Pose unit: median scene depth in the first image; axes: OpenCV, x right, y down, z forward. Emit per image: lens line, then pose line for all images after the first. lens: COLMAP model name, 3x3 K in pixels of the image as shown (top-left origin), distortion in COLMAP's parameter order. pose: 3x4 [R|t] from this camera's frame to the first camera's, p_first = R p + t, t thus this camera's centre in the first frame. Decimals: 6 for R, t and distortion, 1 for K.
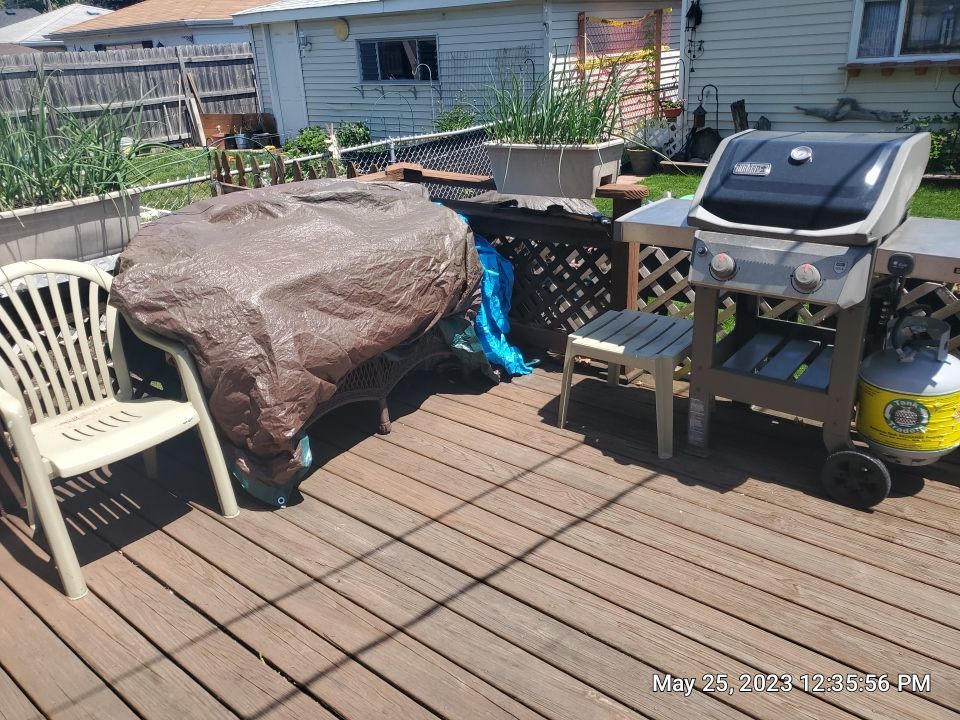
lens RADIAL K [[744.1, 0, 478.1], [0, 744.1, 347.3], [0, 0, 1]] dist [0.033578, -0.024169]
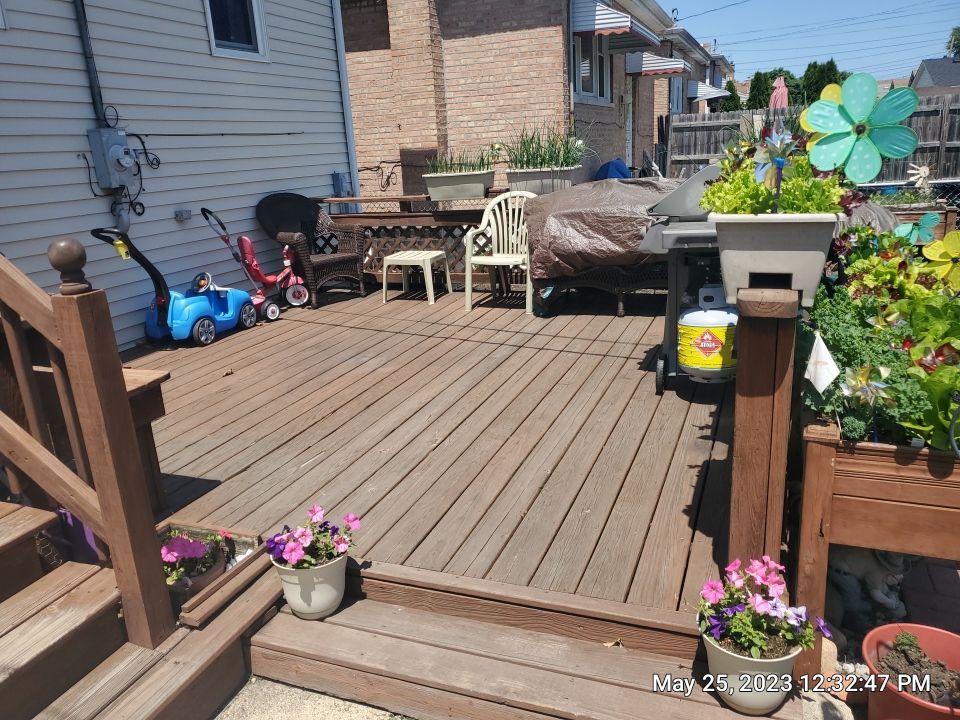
lens RADIAL K [[744.1, 0, 467.2], [0, 744.1, 361.1], [0, 0, 1]] dist [0.033578, -0.024169]
pose [[0.301933, 0.302044, -0.904216, 1.755652], [-0.327376, 0.923654, 0.199221, -0.027303], [0.895356, 0.235867, 0.377763, 0.036845]]
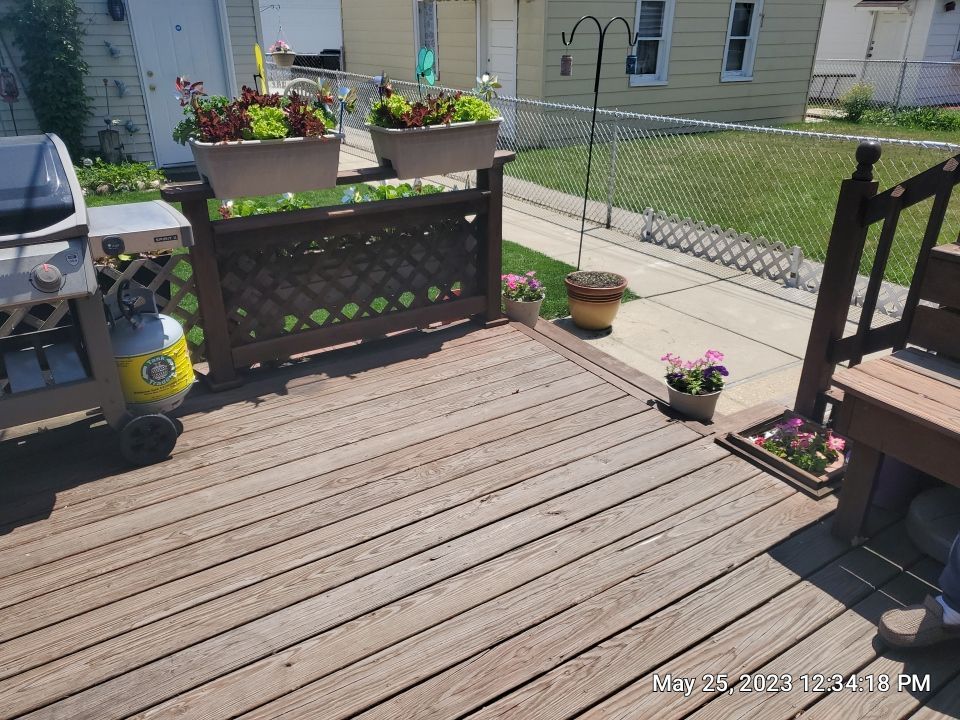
lens RADIAL K [[744.1, 0, 486.4], [0, 744.1, 358.4], [0, 0, 1]] dist [0.033578, -0.024169]
pose [[0.298204, -0.344073, 0.890330, -0.301433], [0.342674, 0.909177, 0.236583, -0.026164], [-0.890870, 0.234543, 0.389025, 0.077602]]
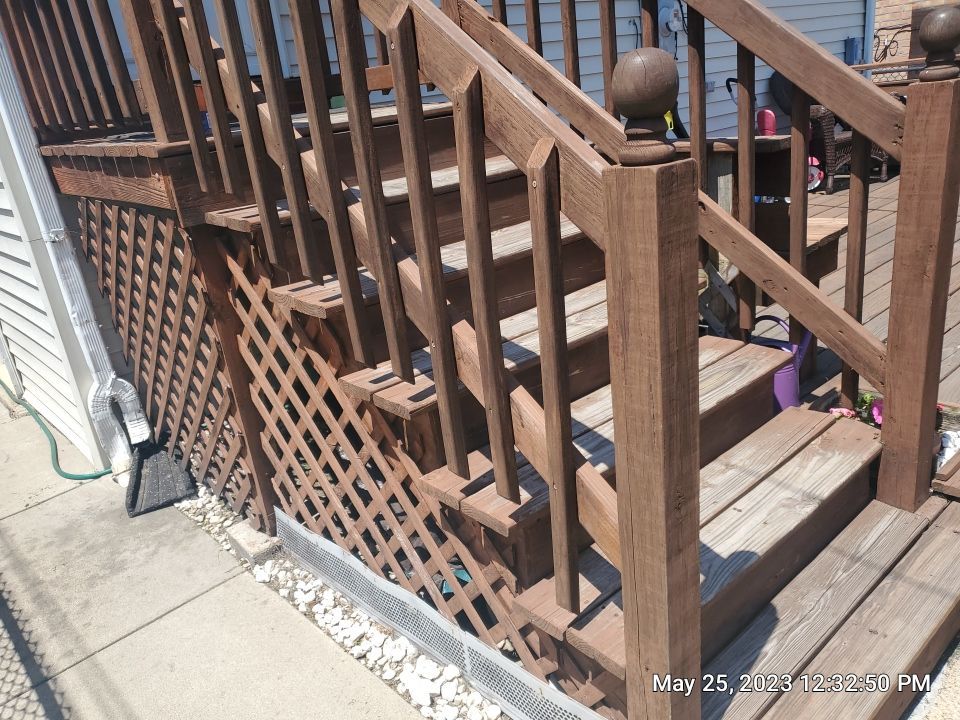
lens RADIAL K [[750.7, 0, 481.3], [0, 750.7, 379.3], [0, 0, 1]] dist [0.018445, -0.003422]
pose [[-0.140738, 0.426356, -0.893540, 1.662195], [-0.258534, 0.855381, 0.448869, 0.218361], [0.955695, 0.294183, -0.010157, -0.335836]]
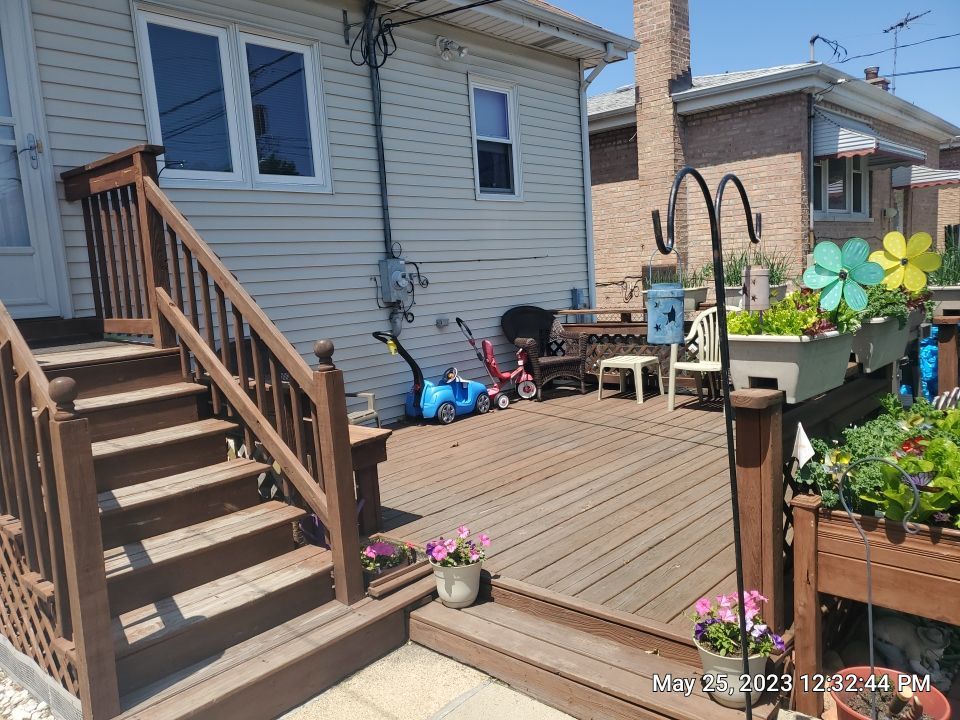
lens RADIAL K [[744.1, 0, 479.4], [0, 744.1, 365.4], [0, 0, 1]] dist [0.033578, -0.024169]
pose [[-0.052814, 0.183585, -0.981584, 2.164557], [-0.317407, 0.928894, 0.190809, -0.145281], [0.946817, 0.321639, 0.009213, 0.186011]]
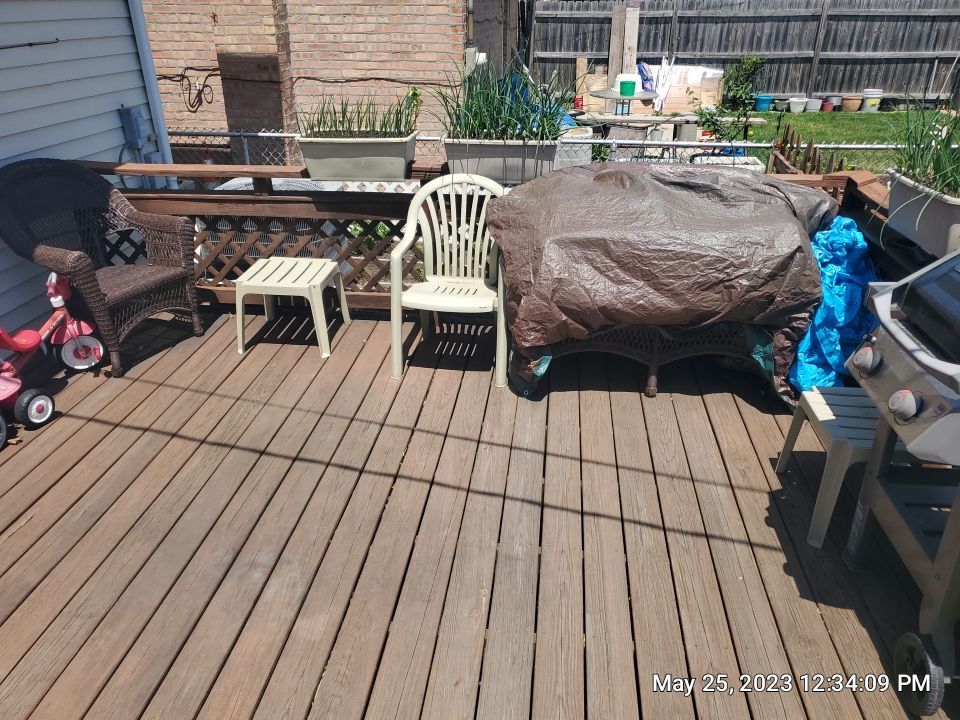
lens RADIAL K [[750.7, 0, 478.5], [0, 750.7, 363.3], [0, 0, 1]] dist [0.018445, -0.003422]
pose [[0.540609, 0.414860, -0.731869, 0.689462], [-0.346239, 0.902579, 0.255871, -0.165244], [0.766721, 0.115075, 0.631583, 0.091929]]
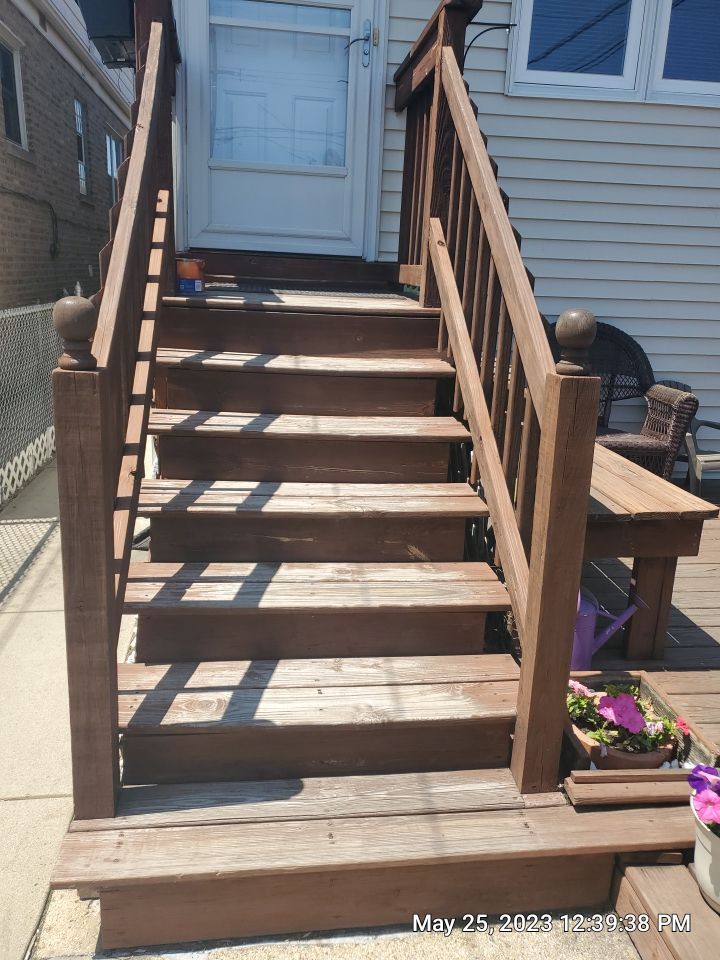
lens RADIAL K [[744.1, 0, 356.8], [0, 744.1, 477.0], [0, 0, 1]] dist [0.033578, -0.024169]
pose [[-0.694387, 0.219929, -0.685170, 1.520937], [-0.274835, 0.798918, 0.534972, -0.033975], [0.665051, 0.559786, -0.494314, 0.199529]]
